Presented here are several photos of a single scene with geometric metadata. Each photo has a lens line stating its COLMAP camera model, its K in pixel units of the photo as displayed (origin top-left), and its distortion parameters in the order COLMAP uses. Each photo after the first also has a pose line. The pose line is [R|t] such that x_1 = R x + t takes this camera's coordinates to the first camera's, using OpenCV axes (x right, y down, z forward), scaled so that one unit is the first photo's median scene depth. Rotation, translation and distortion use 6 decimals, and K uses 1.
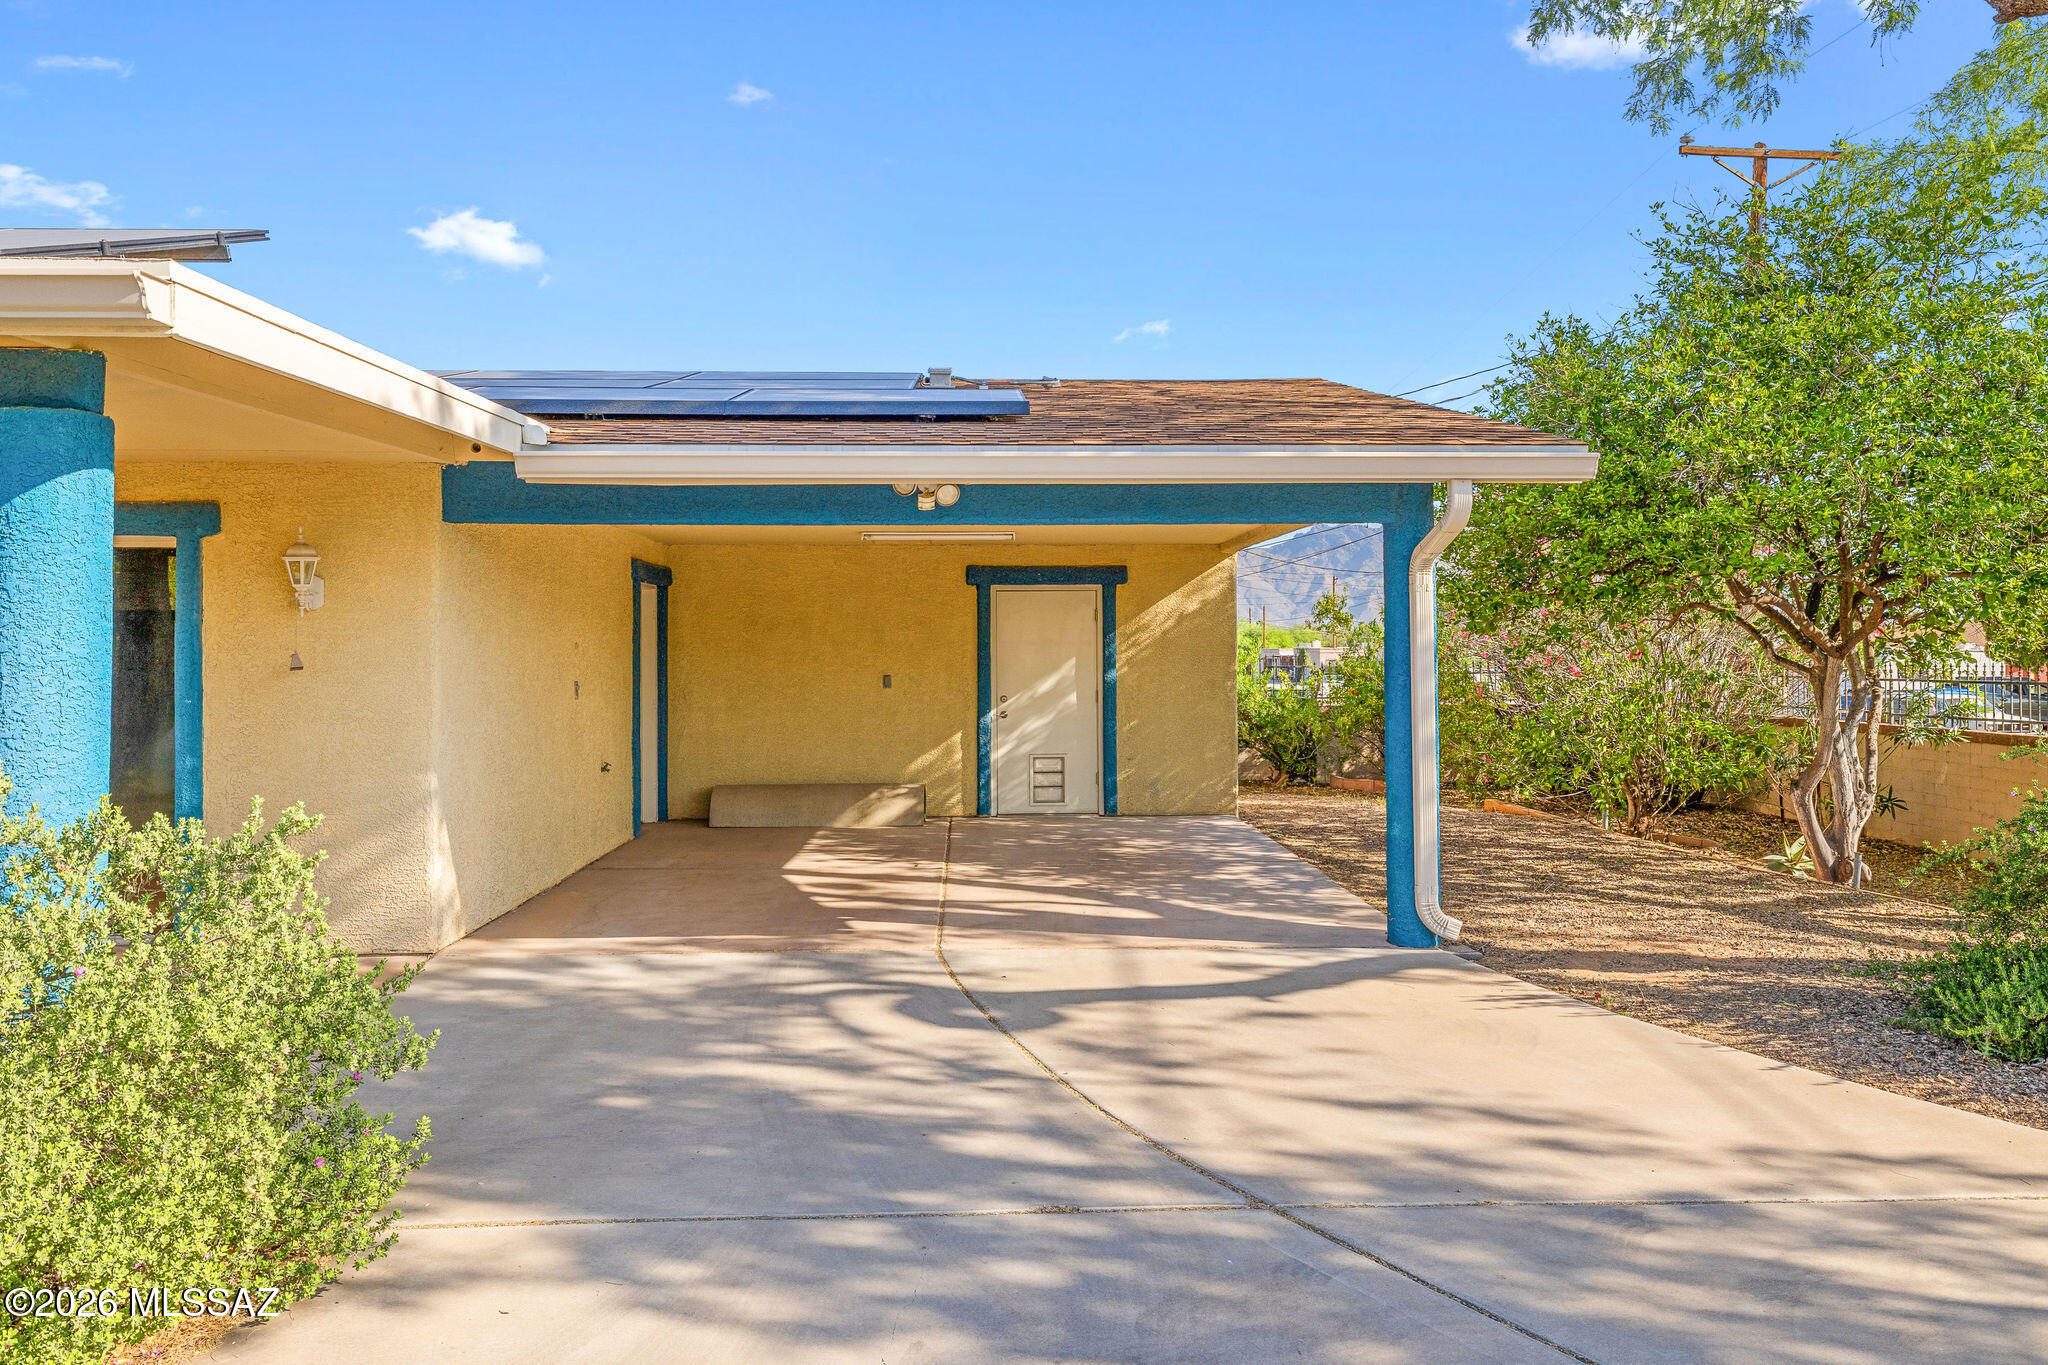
lens RADIAL K [[1450.3, 0, 1023.6], [0, 1450.3, 658.5], [0, 0, 1]] dist [0.022712, -0.003236]
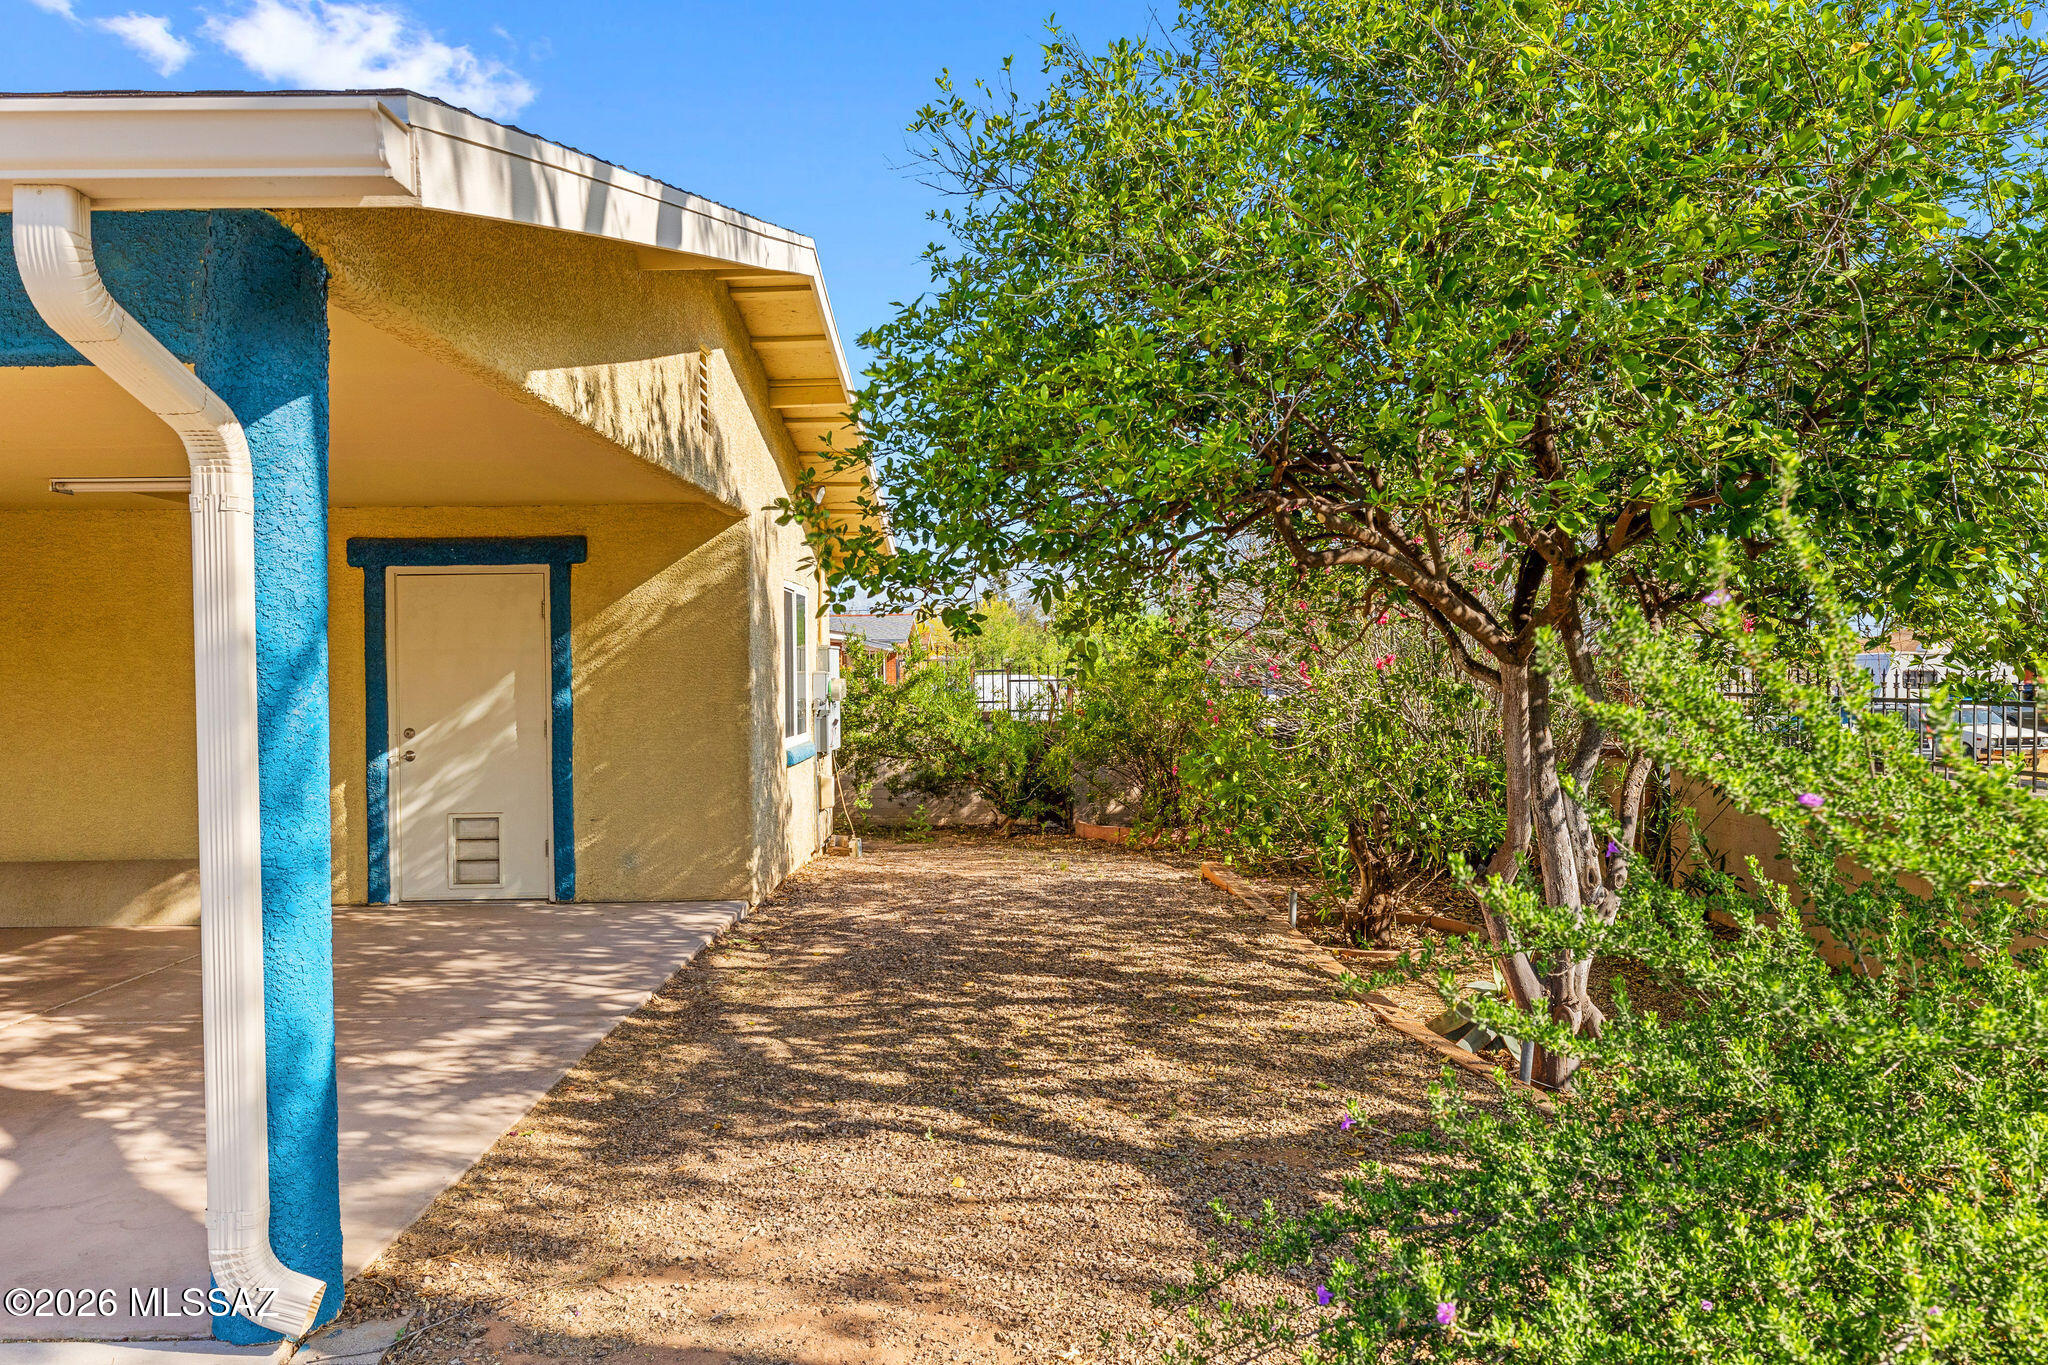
lens RADIAL K [[1450.3, 0, 1027.9], [0, 1450.3, 684.5], [0, 0, 1]] dist [0.022712, -0.003236]
pose [[0.998323, -0.006161, -0.057552, 0.318442], [0.006713, 0.999933, 0.009417, 0.000454], [0.057491, -0.009787, 0.998298, 0.332677]]
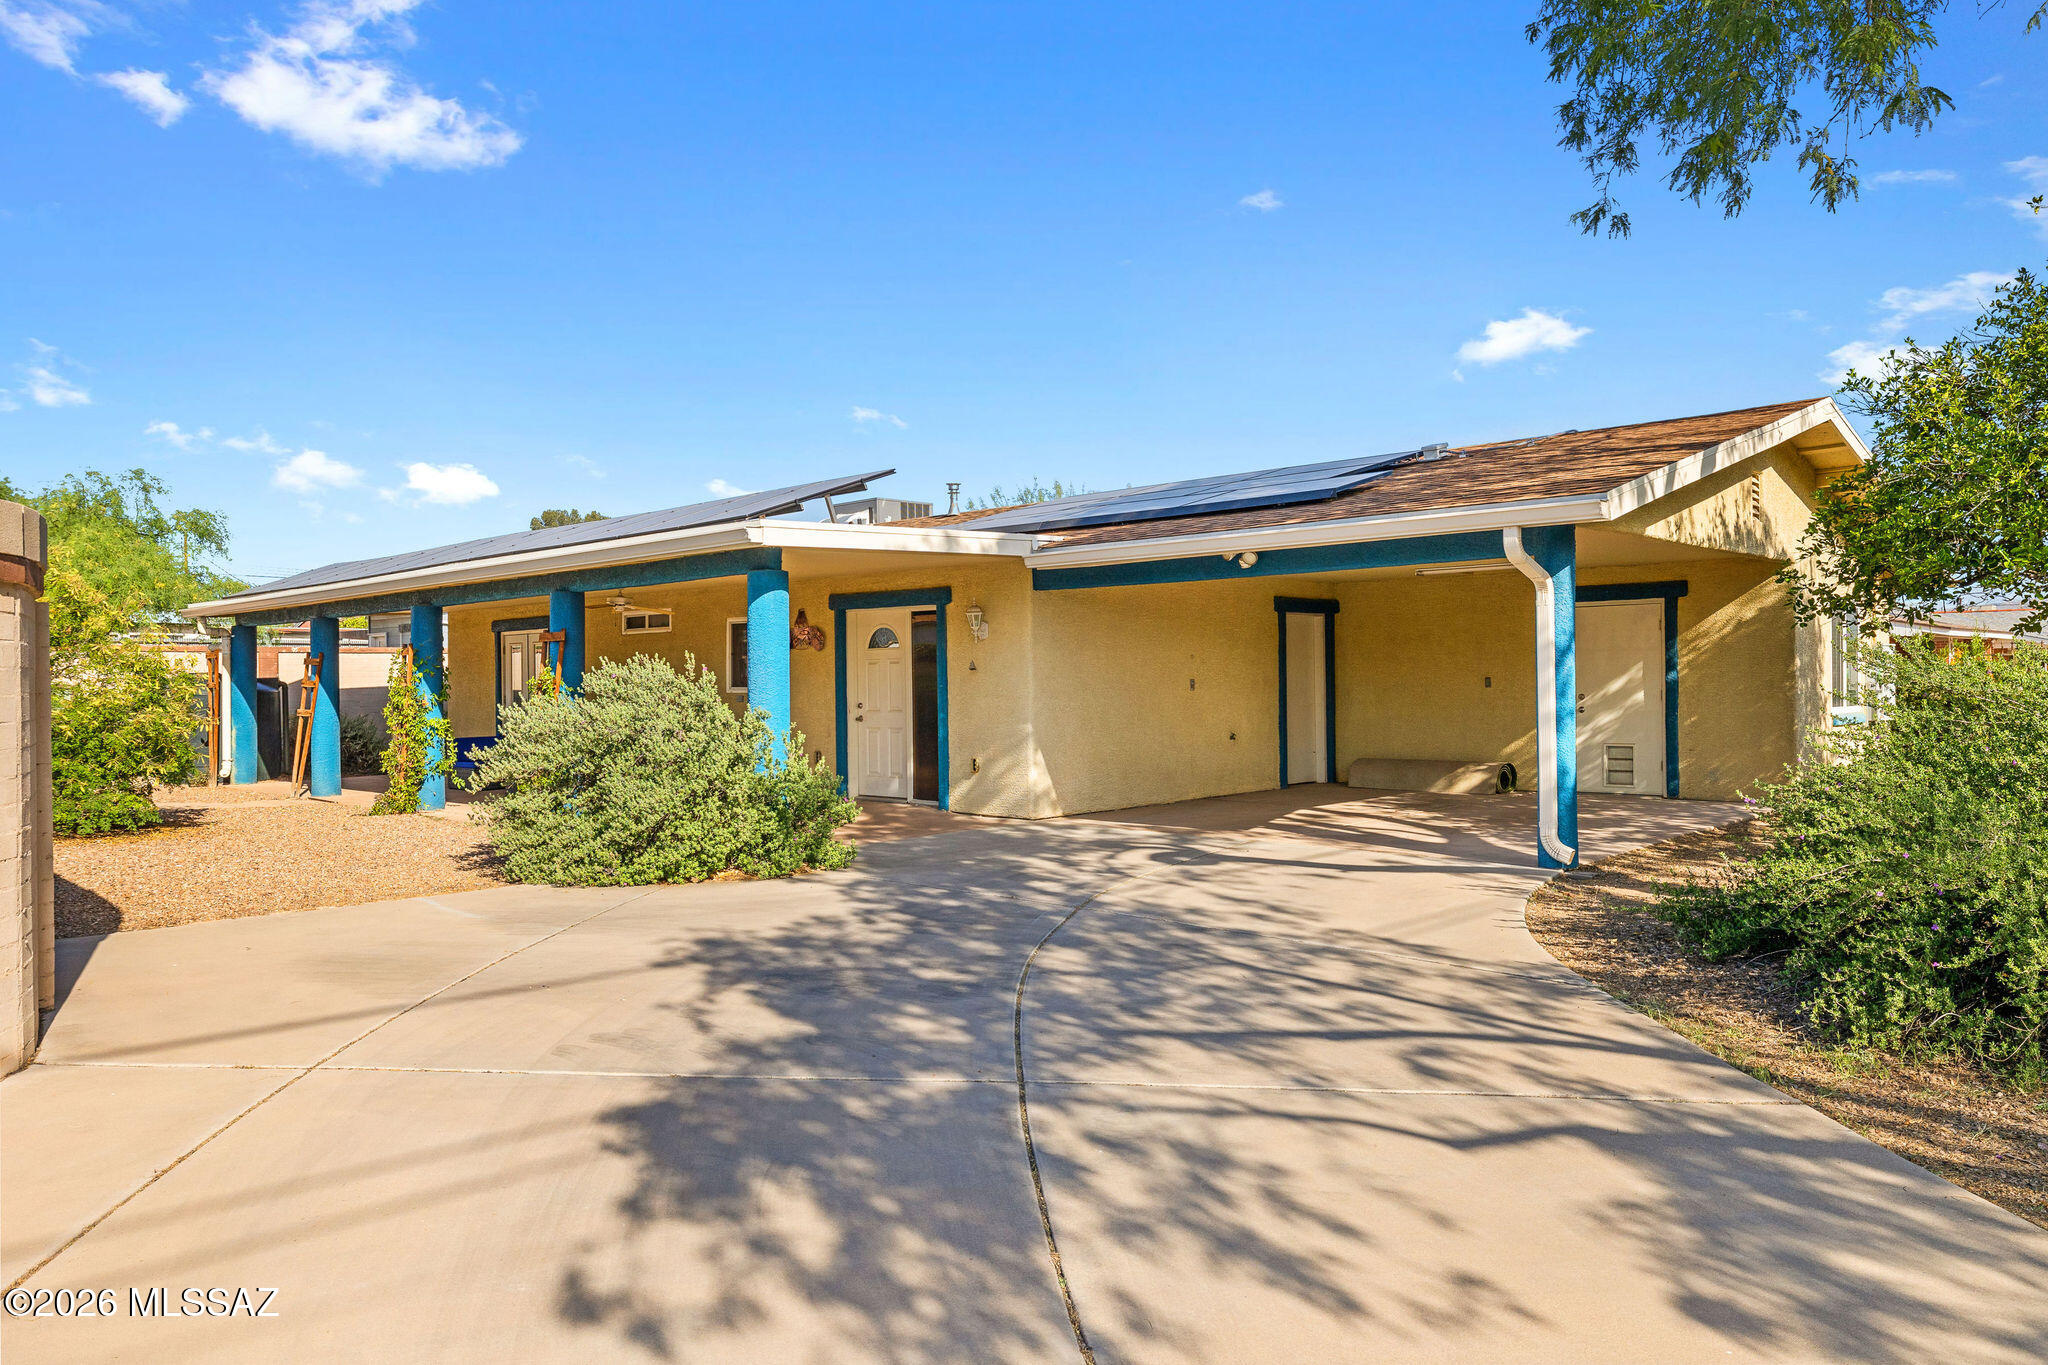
lens RADIAL K [[1450.3, 0, 1014.9], [0, 1450.3, 676.7], [0, 0, 1]] dist [0.022712, -0.003236]
pose [[0.689949, -0.005582, -0.723836, 0.539816], [0.004289, 0.999984, -0.003623, 0.013865], [0.723845, -0.000605, 0.689962, -0.176858]]
